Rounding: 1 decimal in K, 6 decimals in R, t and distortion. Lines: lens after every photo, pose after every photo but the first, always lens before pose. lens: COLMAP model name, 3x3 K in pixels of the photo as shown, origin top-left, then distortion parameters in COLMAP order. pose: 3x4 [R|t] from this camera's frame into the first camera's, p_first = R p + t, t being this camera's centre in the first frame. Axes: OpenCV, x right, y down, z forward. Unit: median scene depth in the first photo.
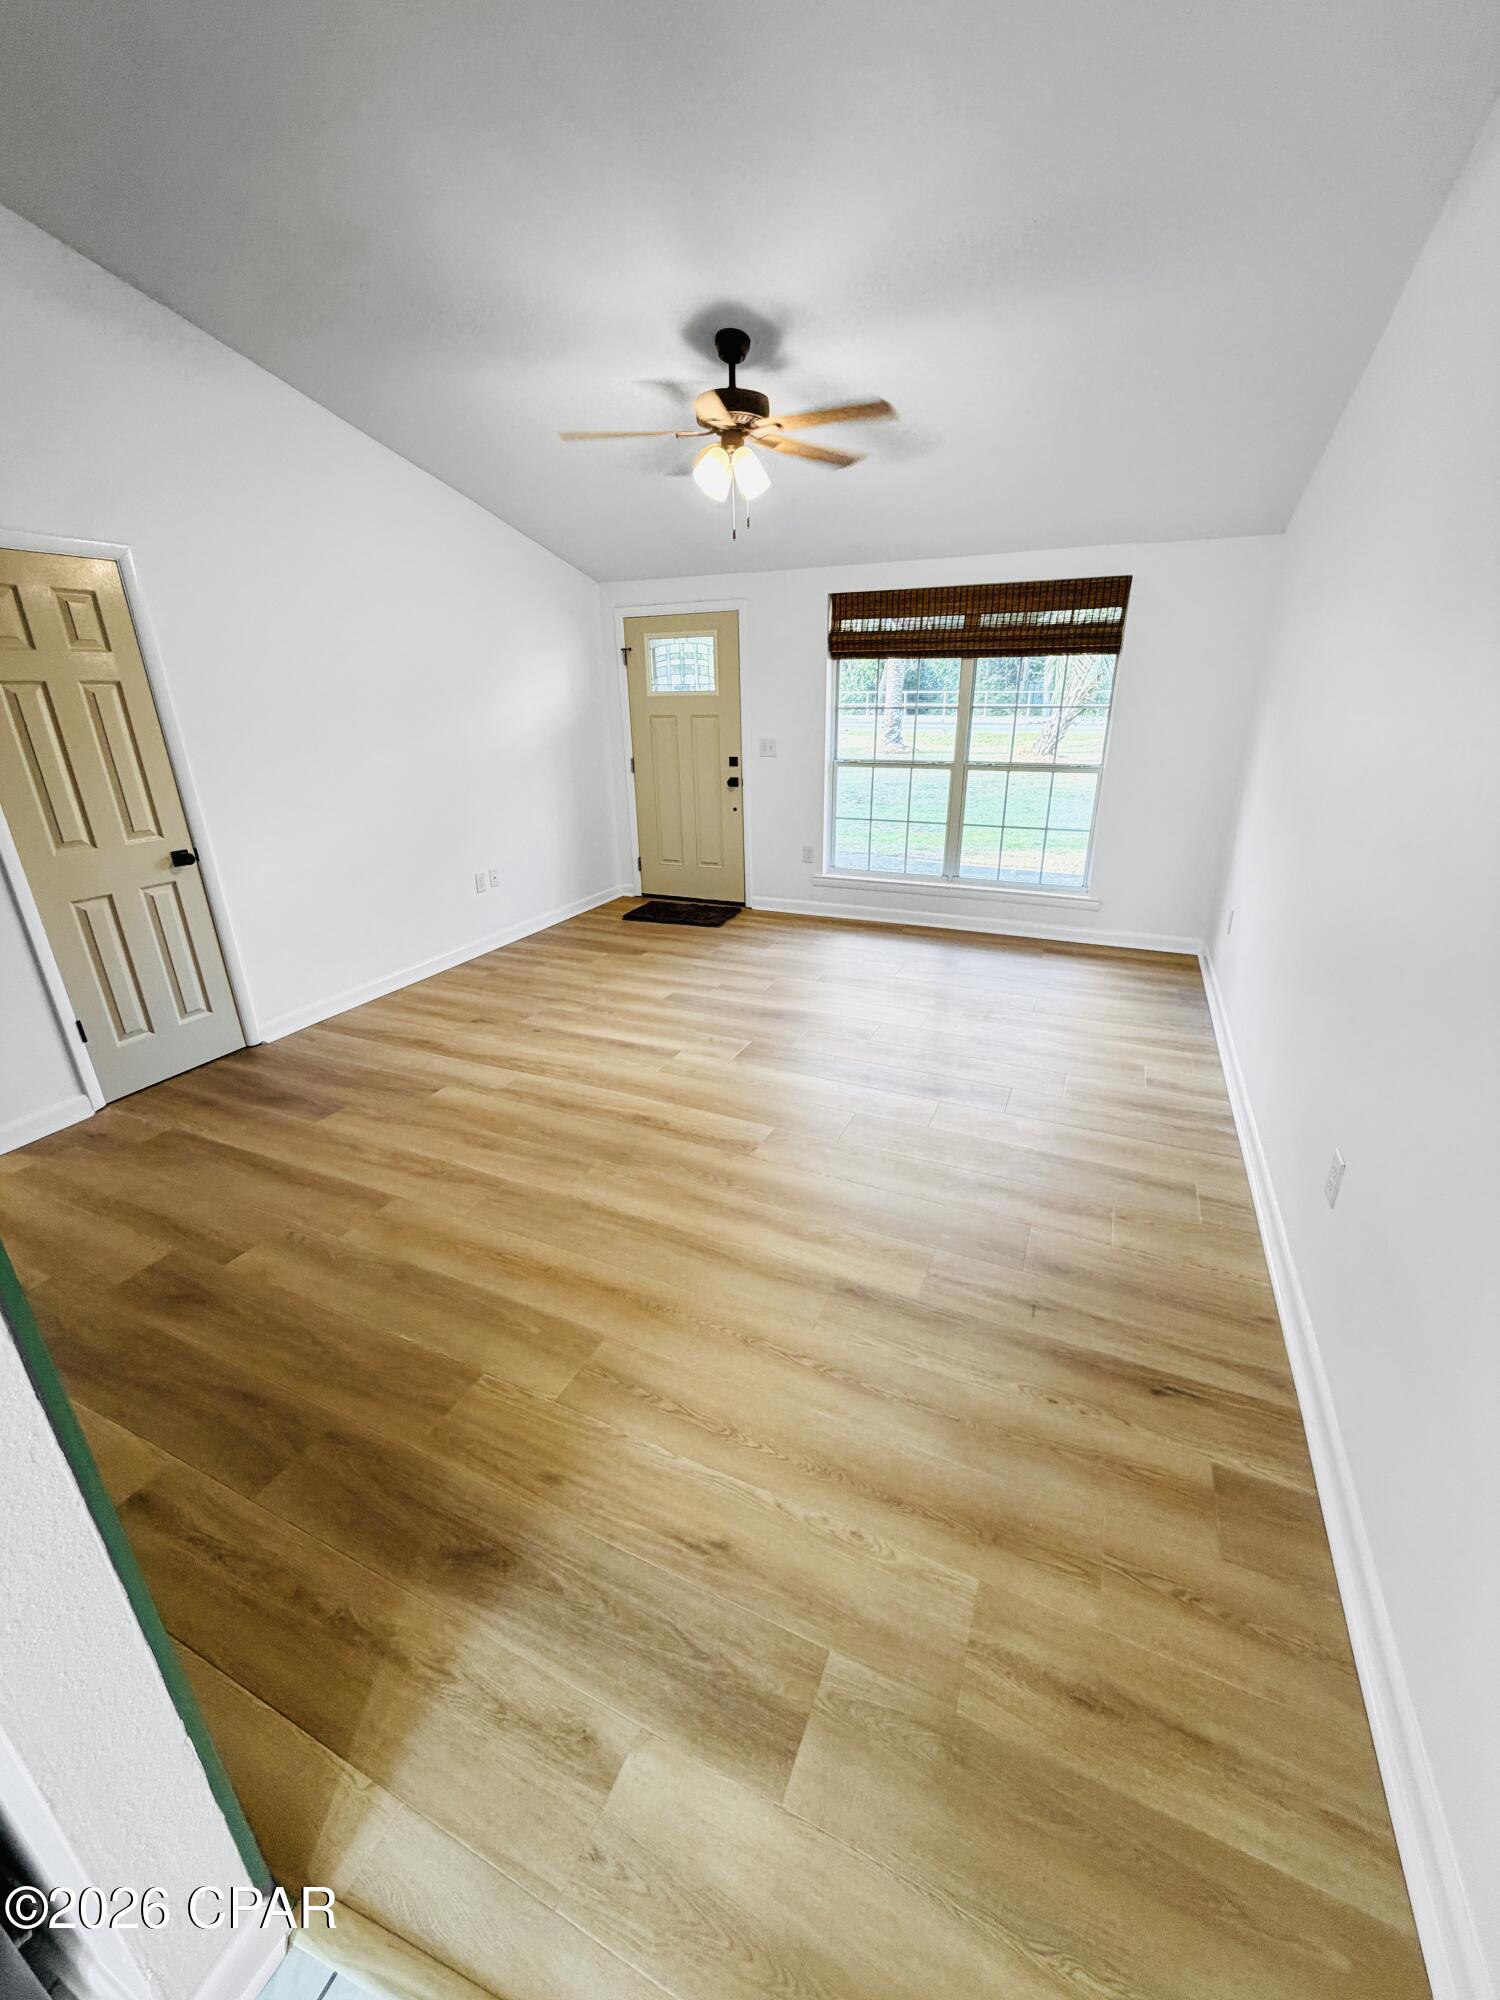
lens RADIAL K [[714.0, 0, 778.4], [0, 714.0, 936.9], [0, 0, 1]] dist [0.000887, 0.000038]
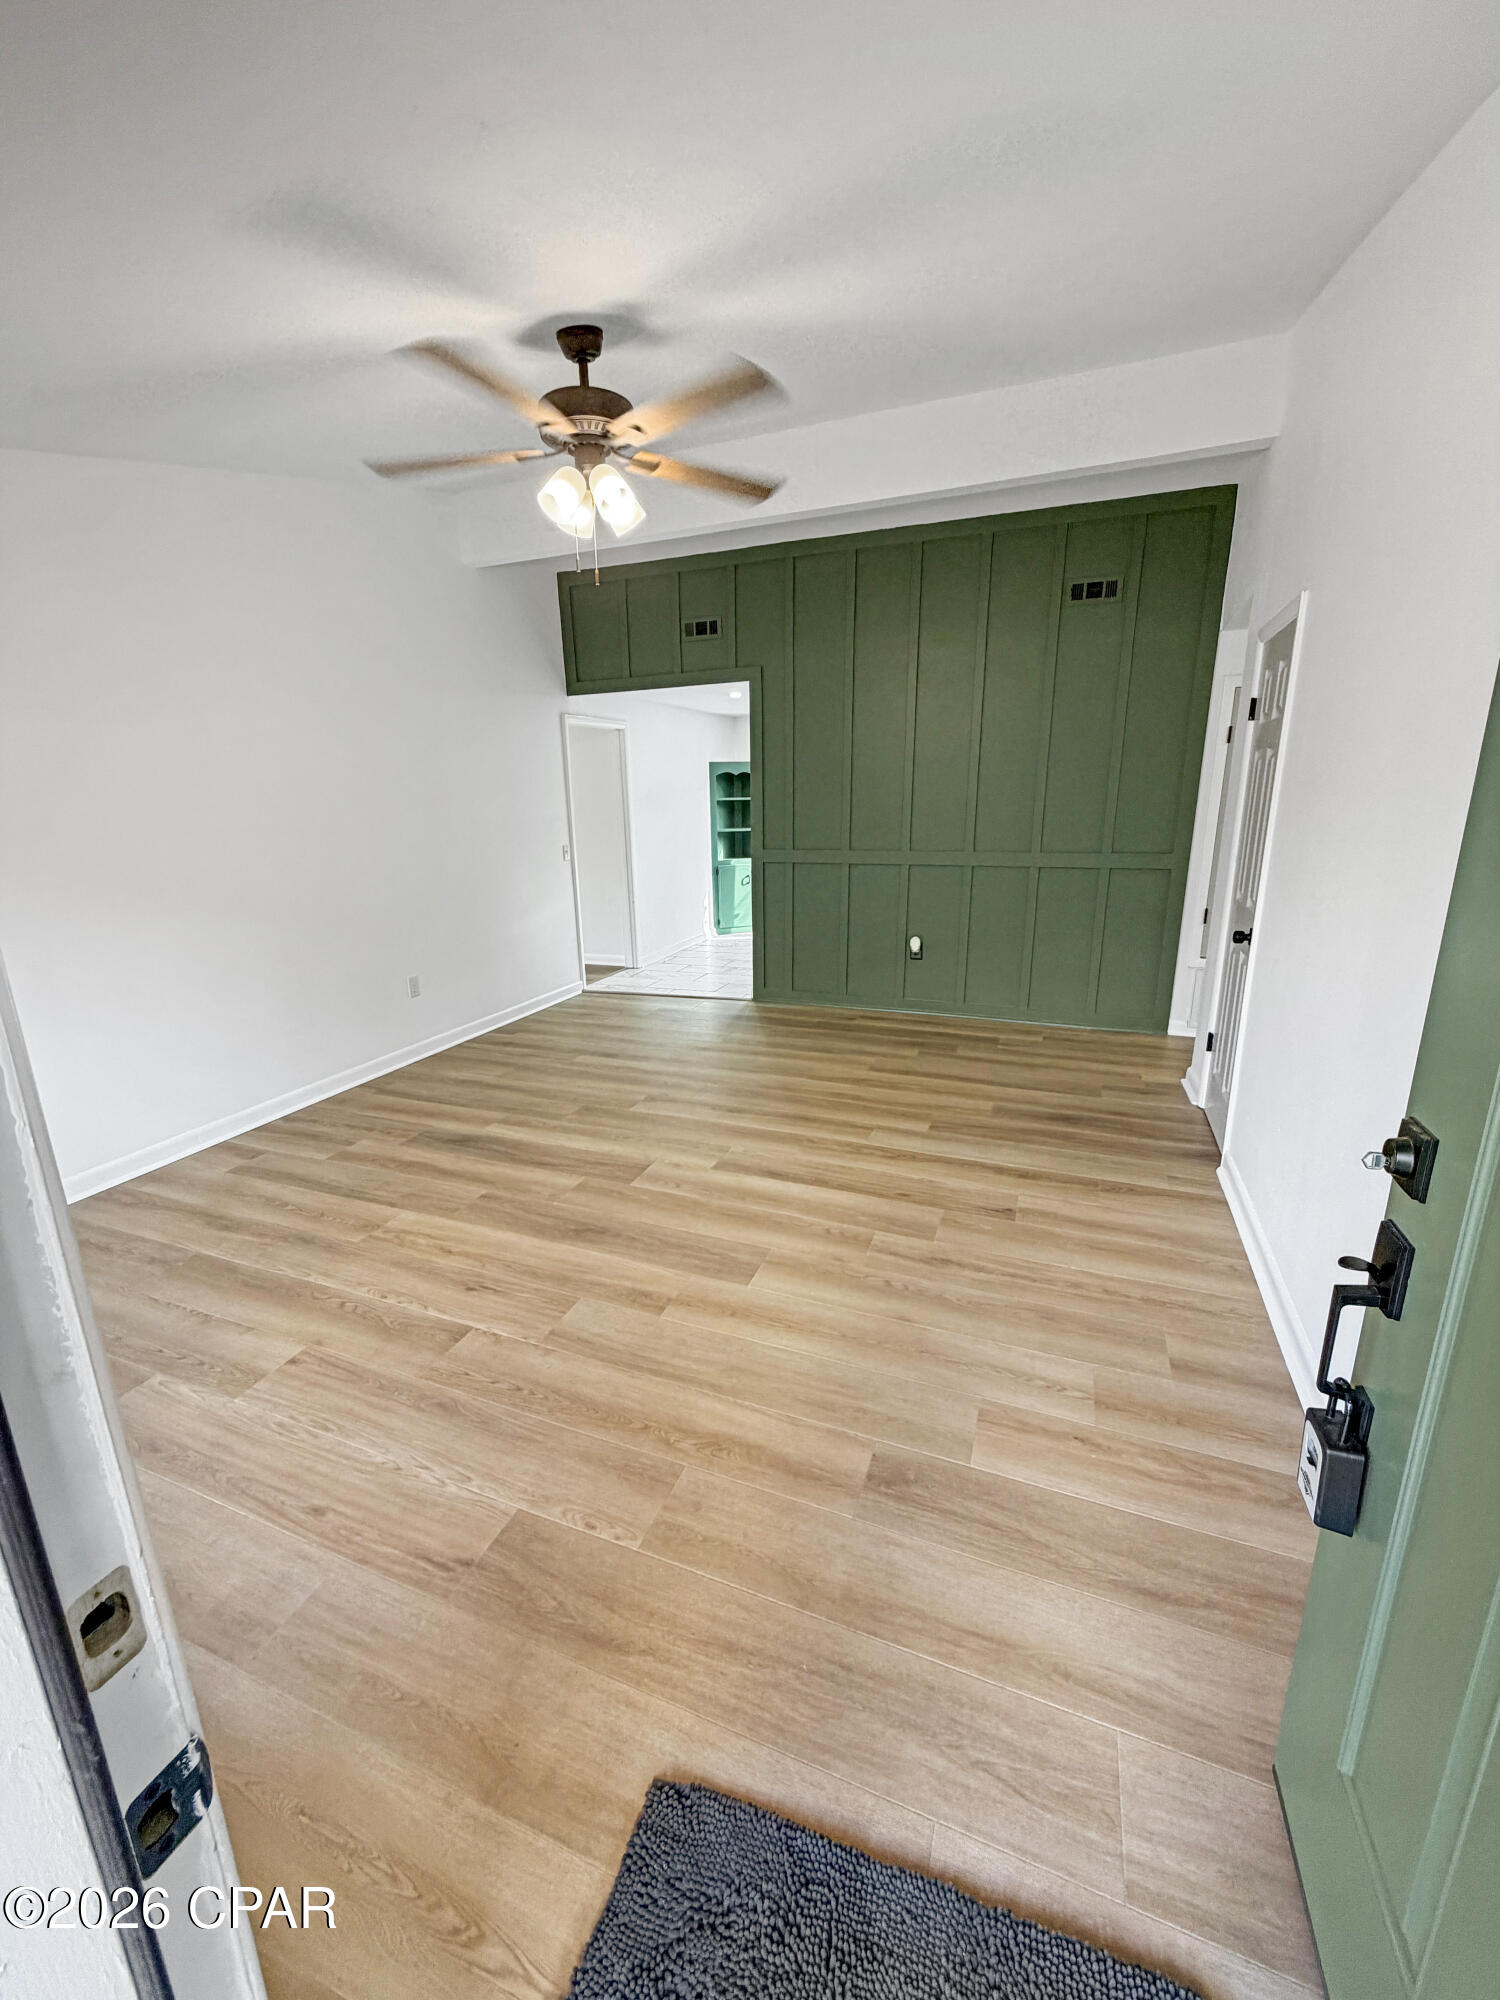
lens RADIAL K [[798.6, 0, 747.9], [0, 798.6, 991.6], [0, 0, 1]] dist [0.001529, -0.000147]
pose [[-0.999417, 0.032718, 0.009777, -0.238513], [0.032781, 0.839046, 0.543073, -0.670830], [0.009565, 0.543076, -0.839629, 2.053025]]
